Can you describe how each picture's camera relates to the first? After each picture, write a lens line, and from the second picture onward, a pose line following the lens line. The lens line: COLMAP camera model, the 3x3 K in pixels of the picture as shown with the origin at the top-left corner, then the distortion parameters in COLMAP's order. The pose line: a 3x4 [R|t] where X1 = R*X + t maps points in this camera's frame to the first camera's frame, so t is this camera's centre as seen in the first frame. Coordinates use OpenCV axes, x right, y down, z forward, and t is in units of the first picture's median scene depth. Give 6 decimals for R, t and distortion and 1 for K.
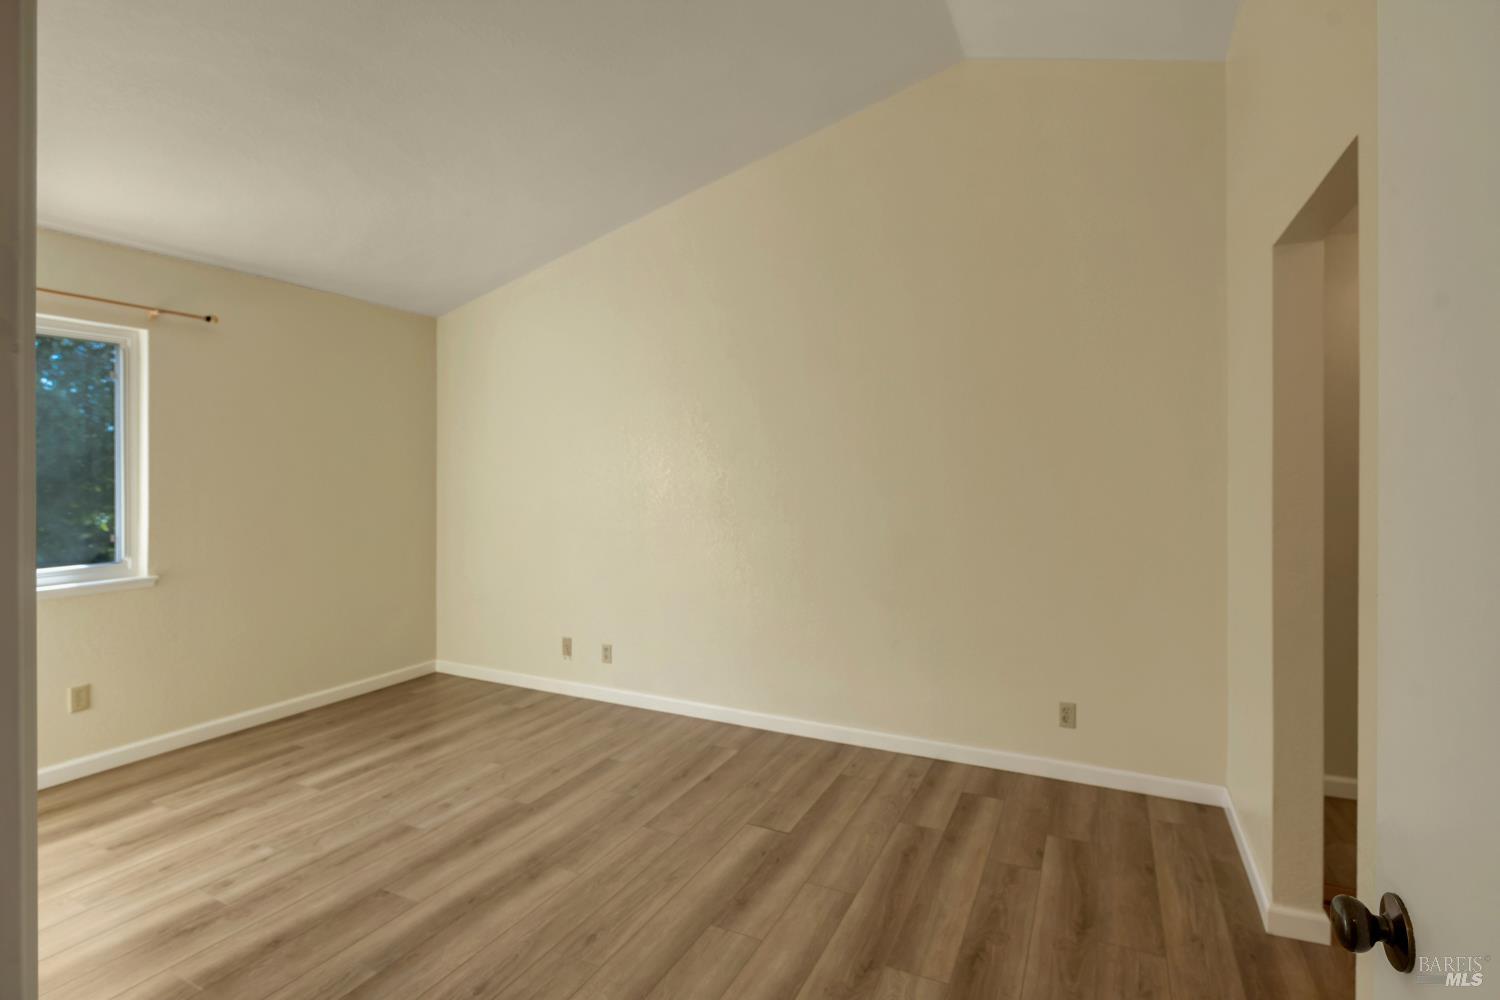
lens RADIAL K [[715.1, 0, 751.4], [0, 715.1, 479.0], [0, 0, 1]] dist [0.000741, 0.000203]
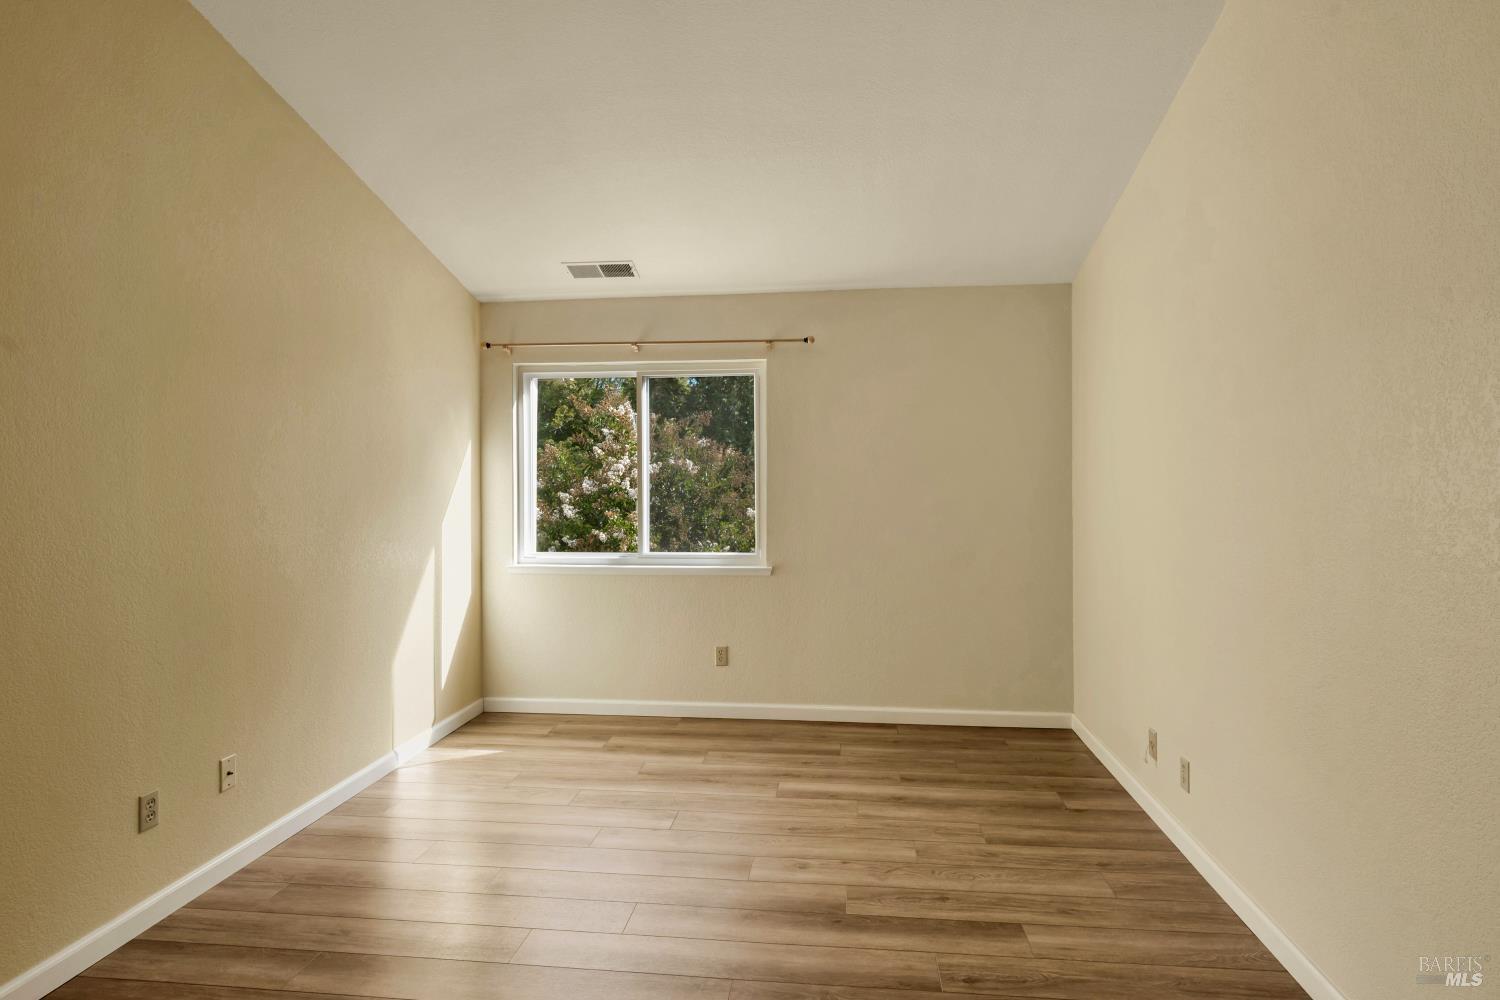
lens RADIAL K [[783.2, 0, 750.0], [0, 783.2, 500.0], [0, 0, 1]] dist [0.001554, -0.000199]
pose [[0.345676, 0.020437, -0.938131, 0.386200], [-0.006173, 0.999791, 0.019506, -0.001015], [0.938334, -0.000952, 0.345730, 0.559991]]
